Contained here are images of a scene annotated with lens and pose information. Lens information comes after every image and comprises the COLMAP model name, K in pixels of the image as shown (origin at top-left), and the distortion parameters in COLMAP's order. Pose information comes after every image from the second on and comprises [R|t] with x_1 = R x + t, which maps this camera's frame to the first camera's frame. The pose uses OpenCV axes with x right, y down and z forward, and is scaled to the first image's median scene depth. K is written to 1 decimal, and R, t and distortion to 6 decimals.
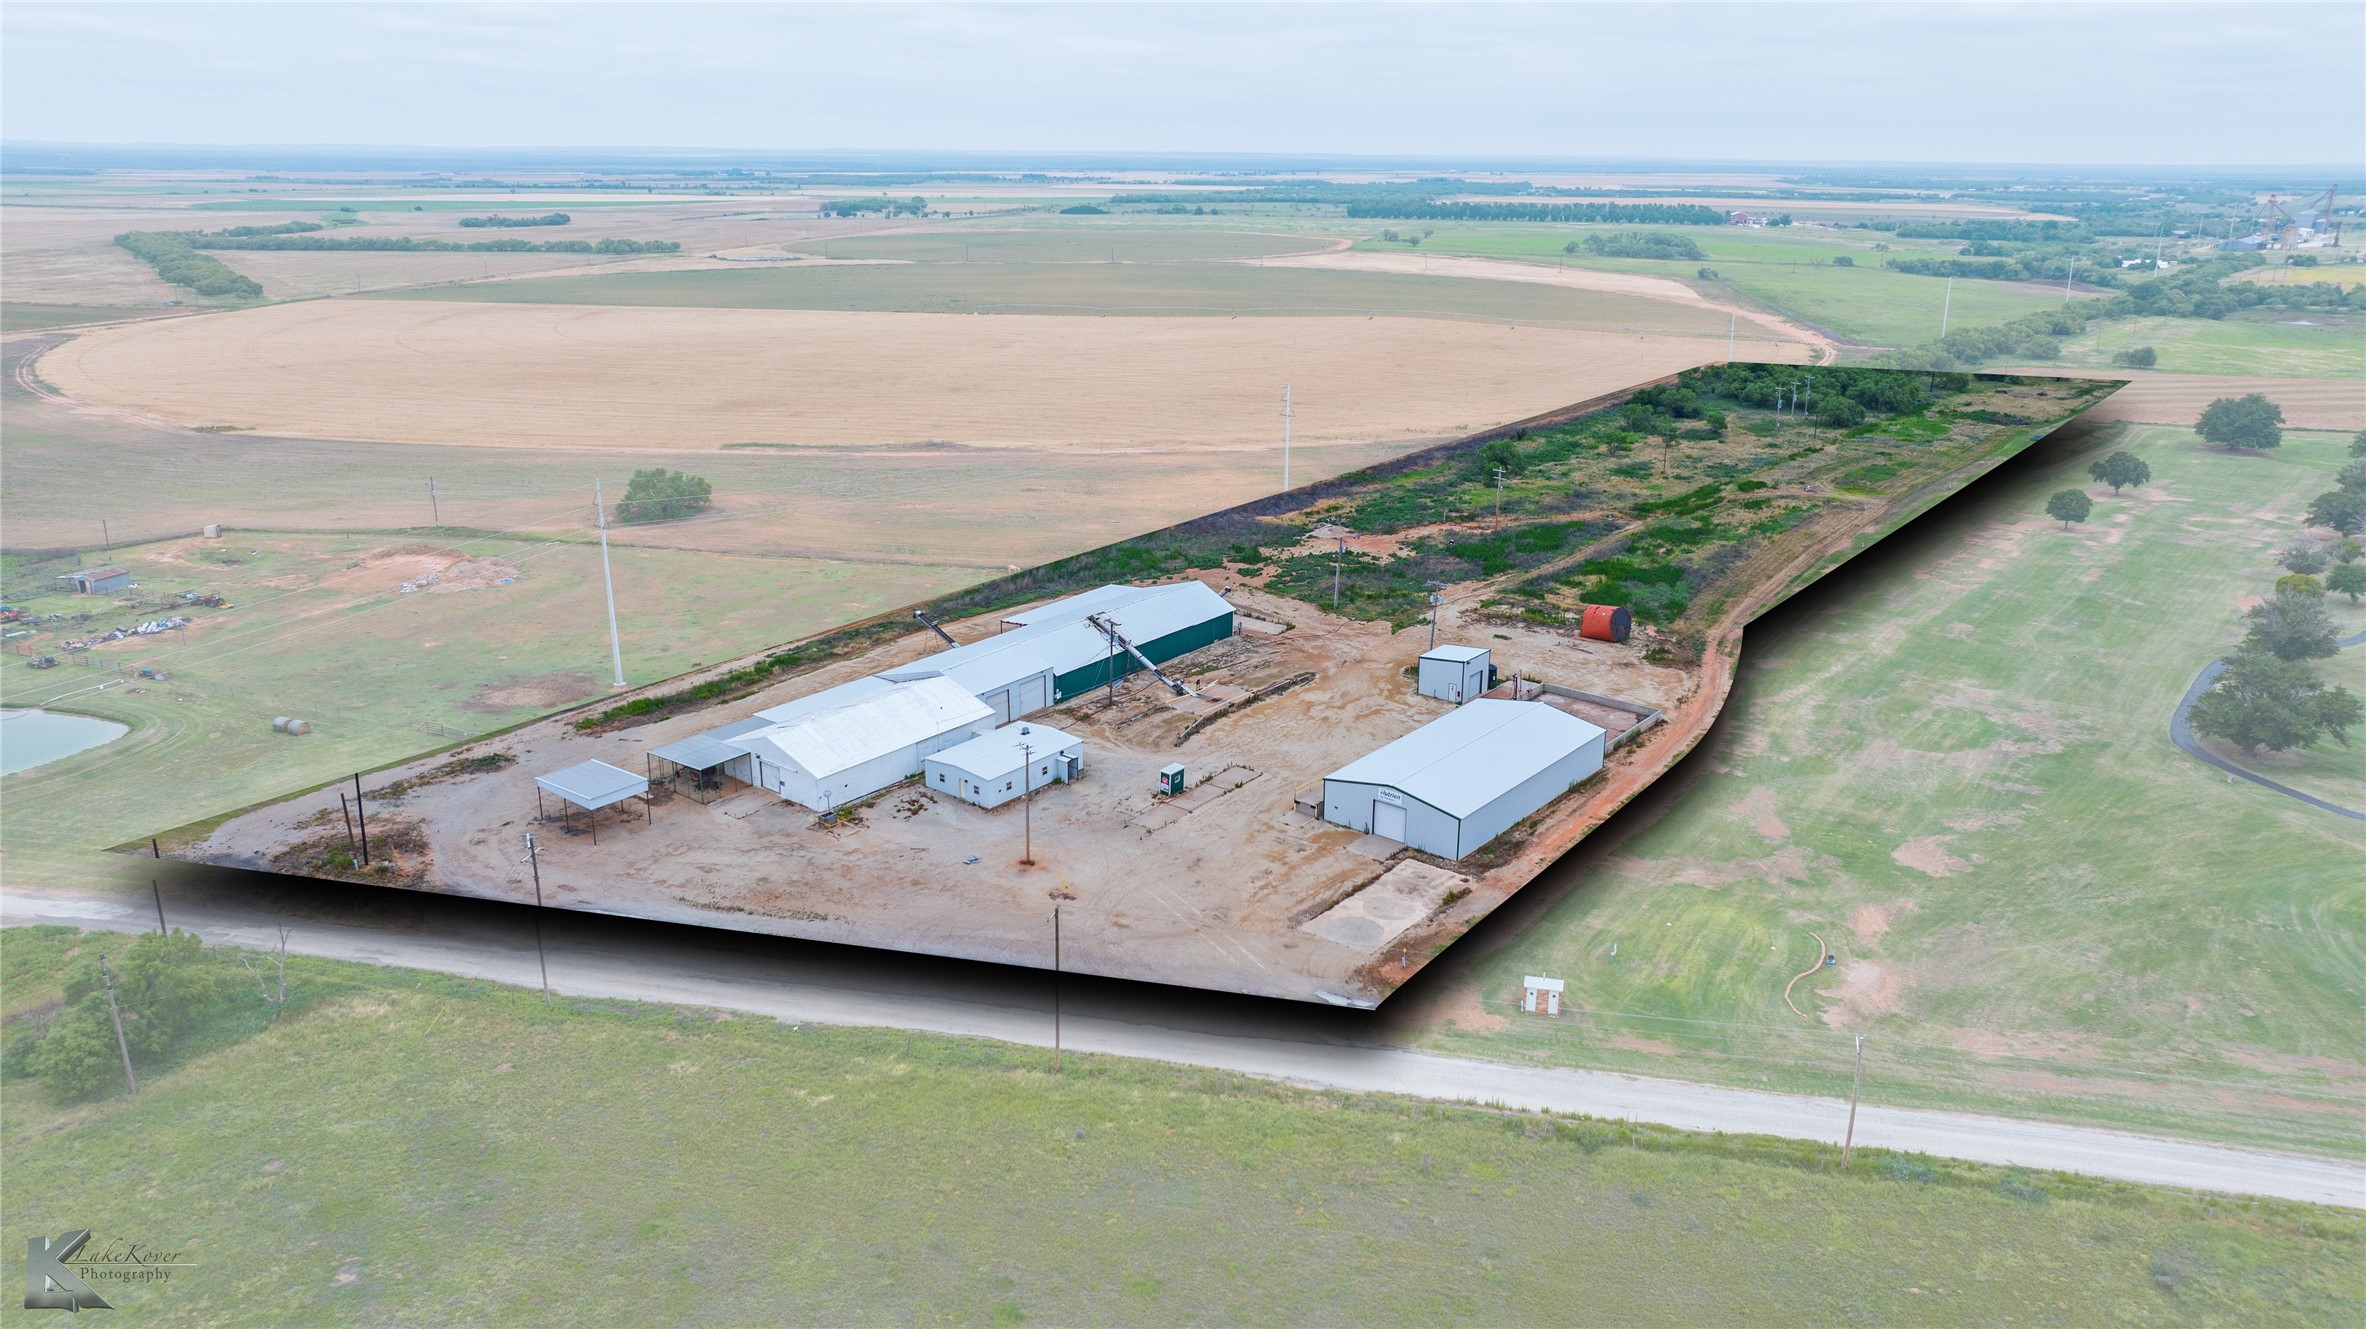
lens RADIAL K [[1665.0, 0, 1183.0], [0, 1665.0, 664.5], [0, 0, 1]] dist [-0.016853, 0.002370]
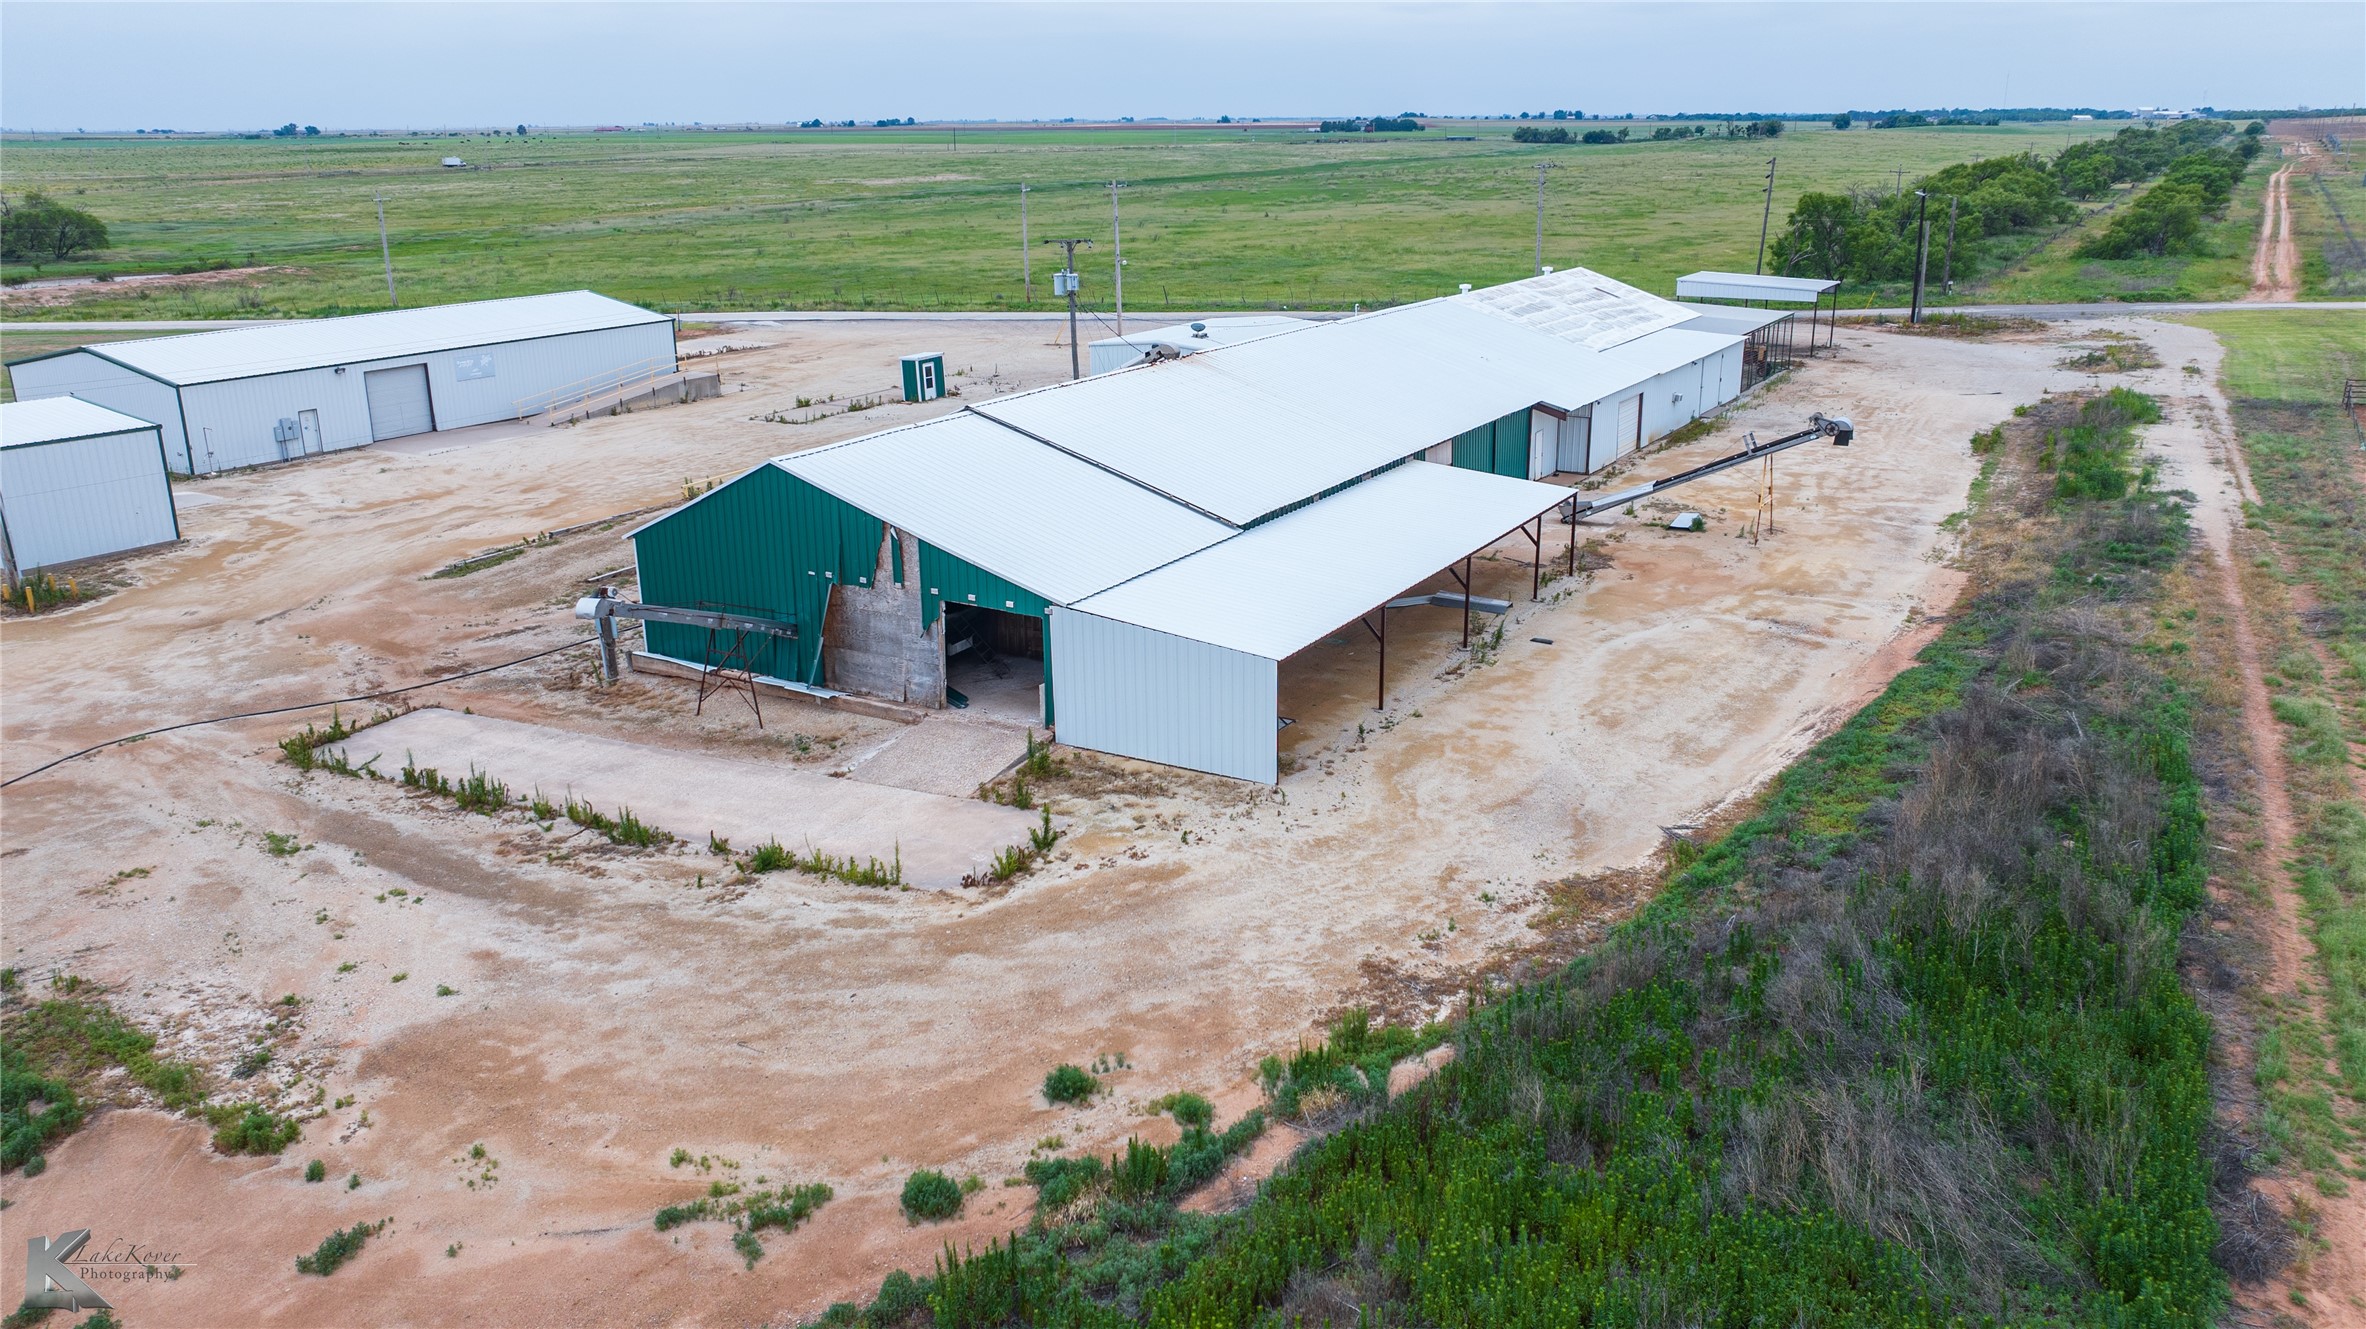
lens RADIAL K [[1701.8, 0, 1201.4], [0, 1701.8, 660.5], [0, 0, 1]] dist [-0.009868, -0.006400]
pose [[-0.989576, 0.044244, -0.137045, -0.013933], [-0.045401, 0.807256, 0.588453, -0.172373], [0.136666, 0.588541, -0.796833, 1.316662]]
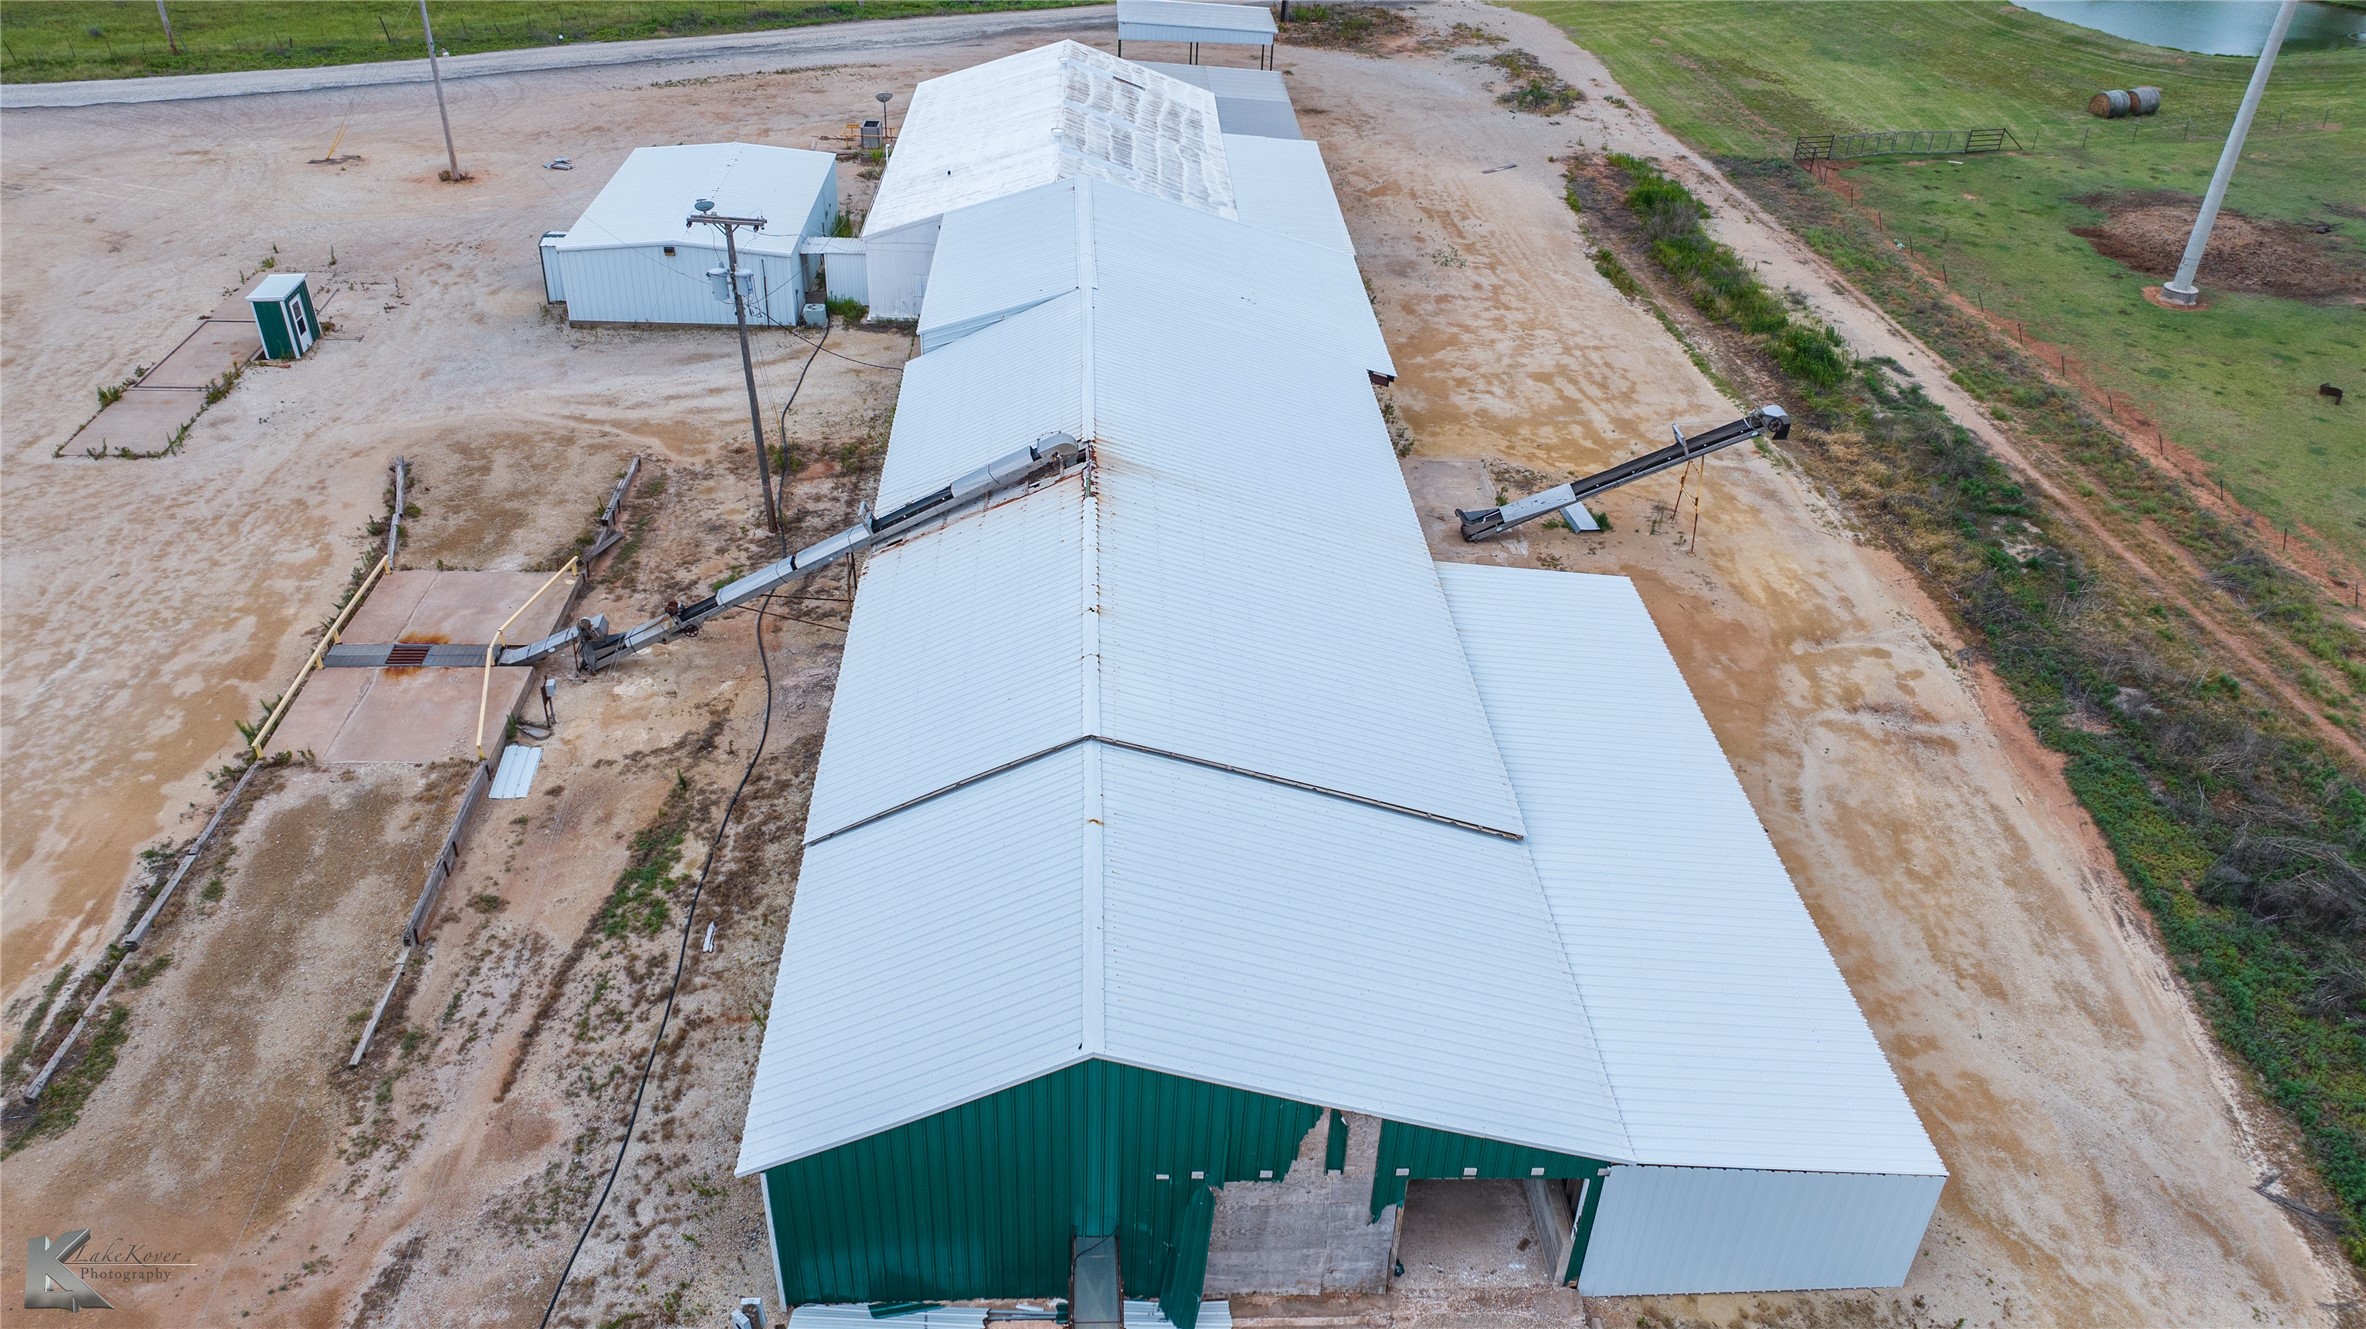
lens RADIAL K [[1708.9, 0, 1176.4], [0, 1708.9, 667.2], [0, 0, 1]] dist [-0.065596, 0.094762]
pose [[-0.752368, 0.326288, -0.572257, 0.075977], [-0.255282, 0.656409, 0.709900, -0.177957], [0.607267, 0.680193, -0.410566, 1.148609]]
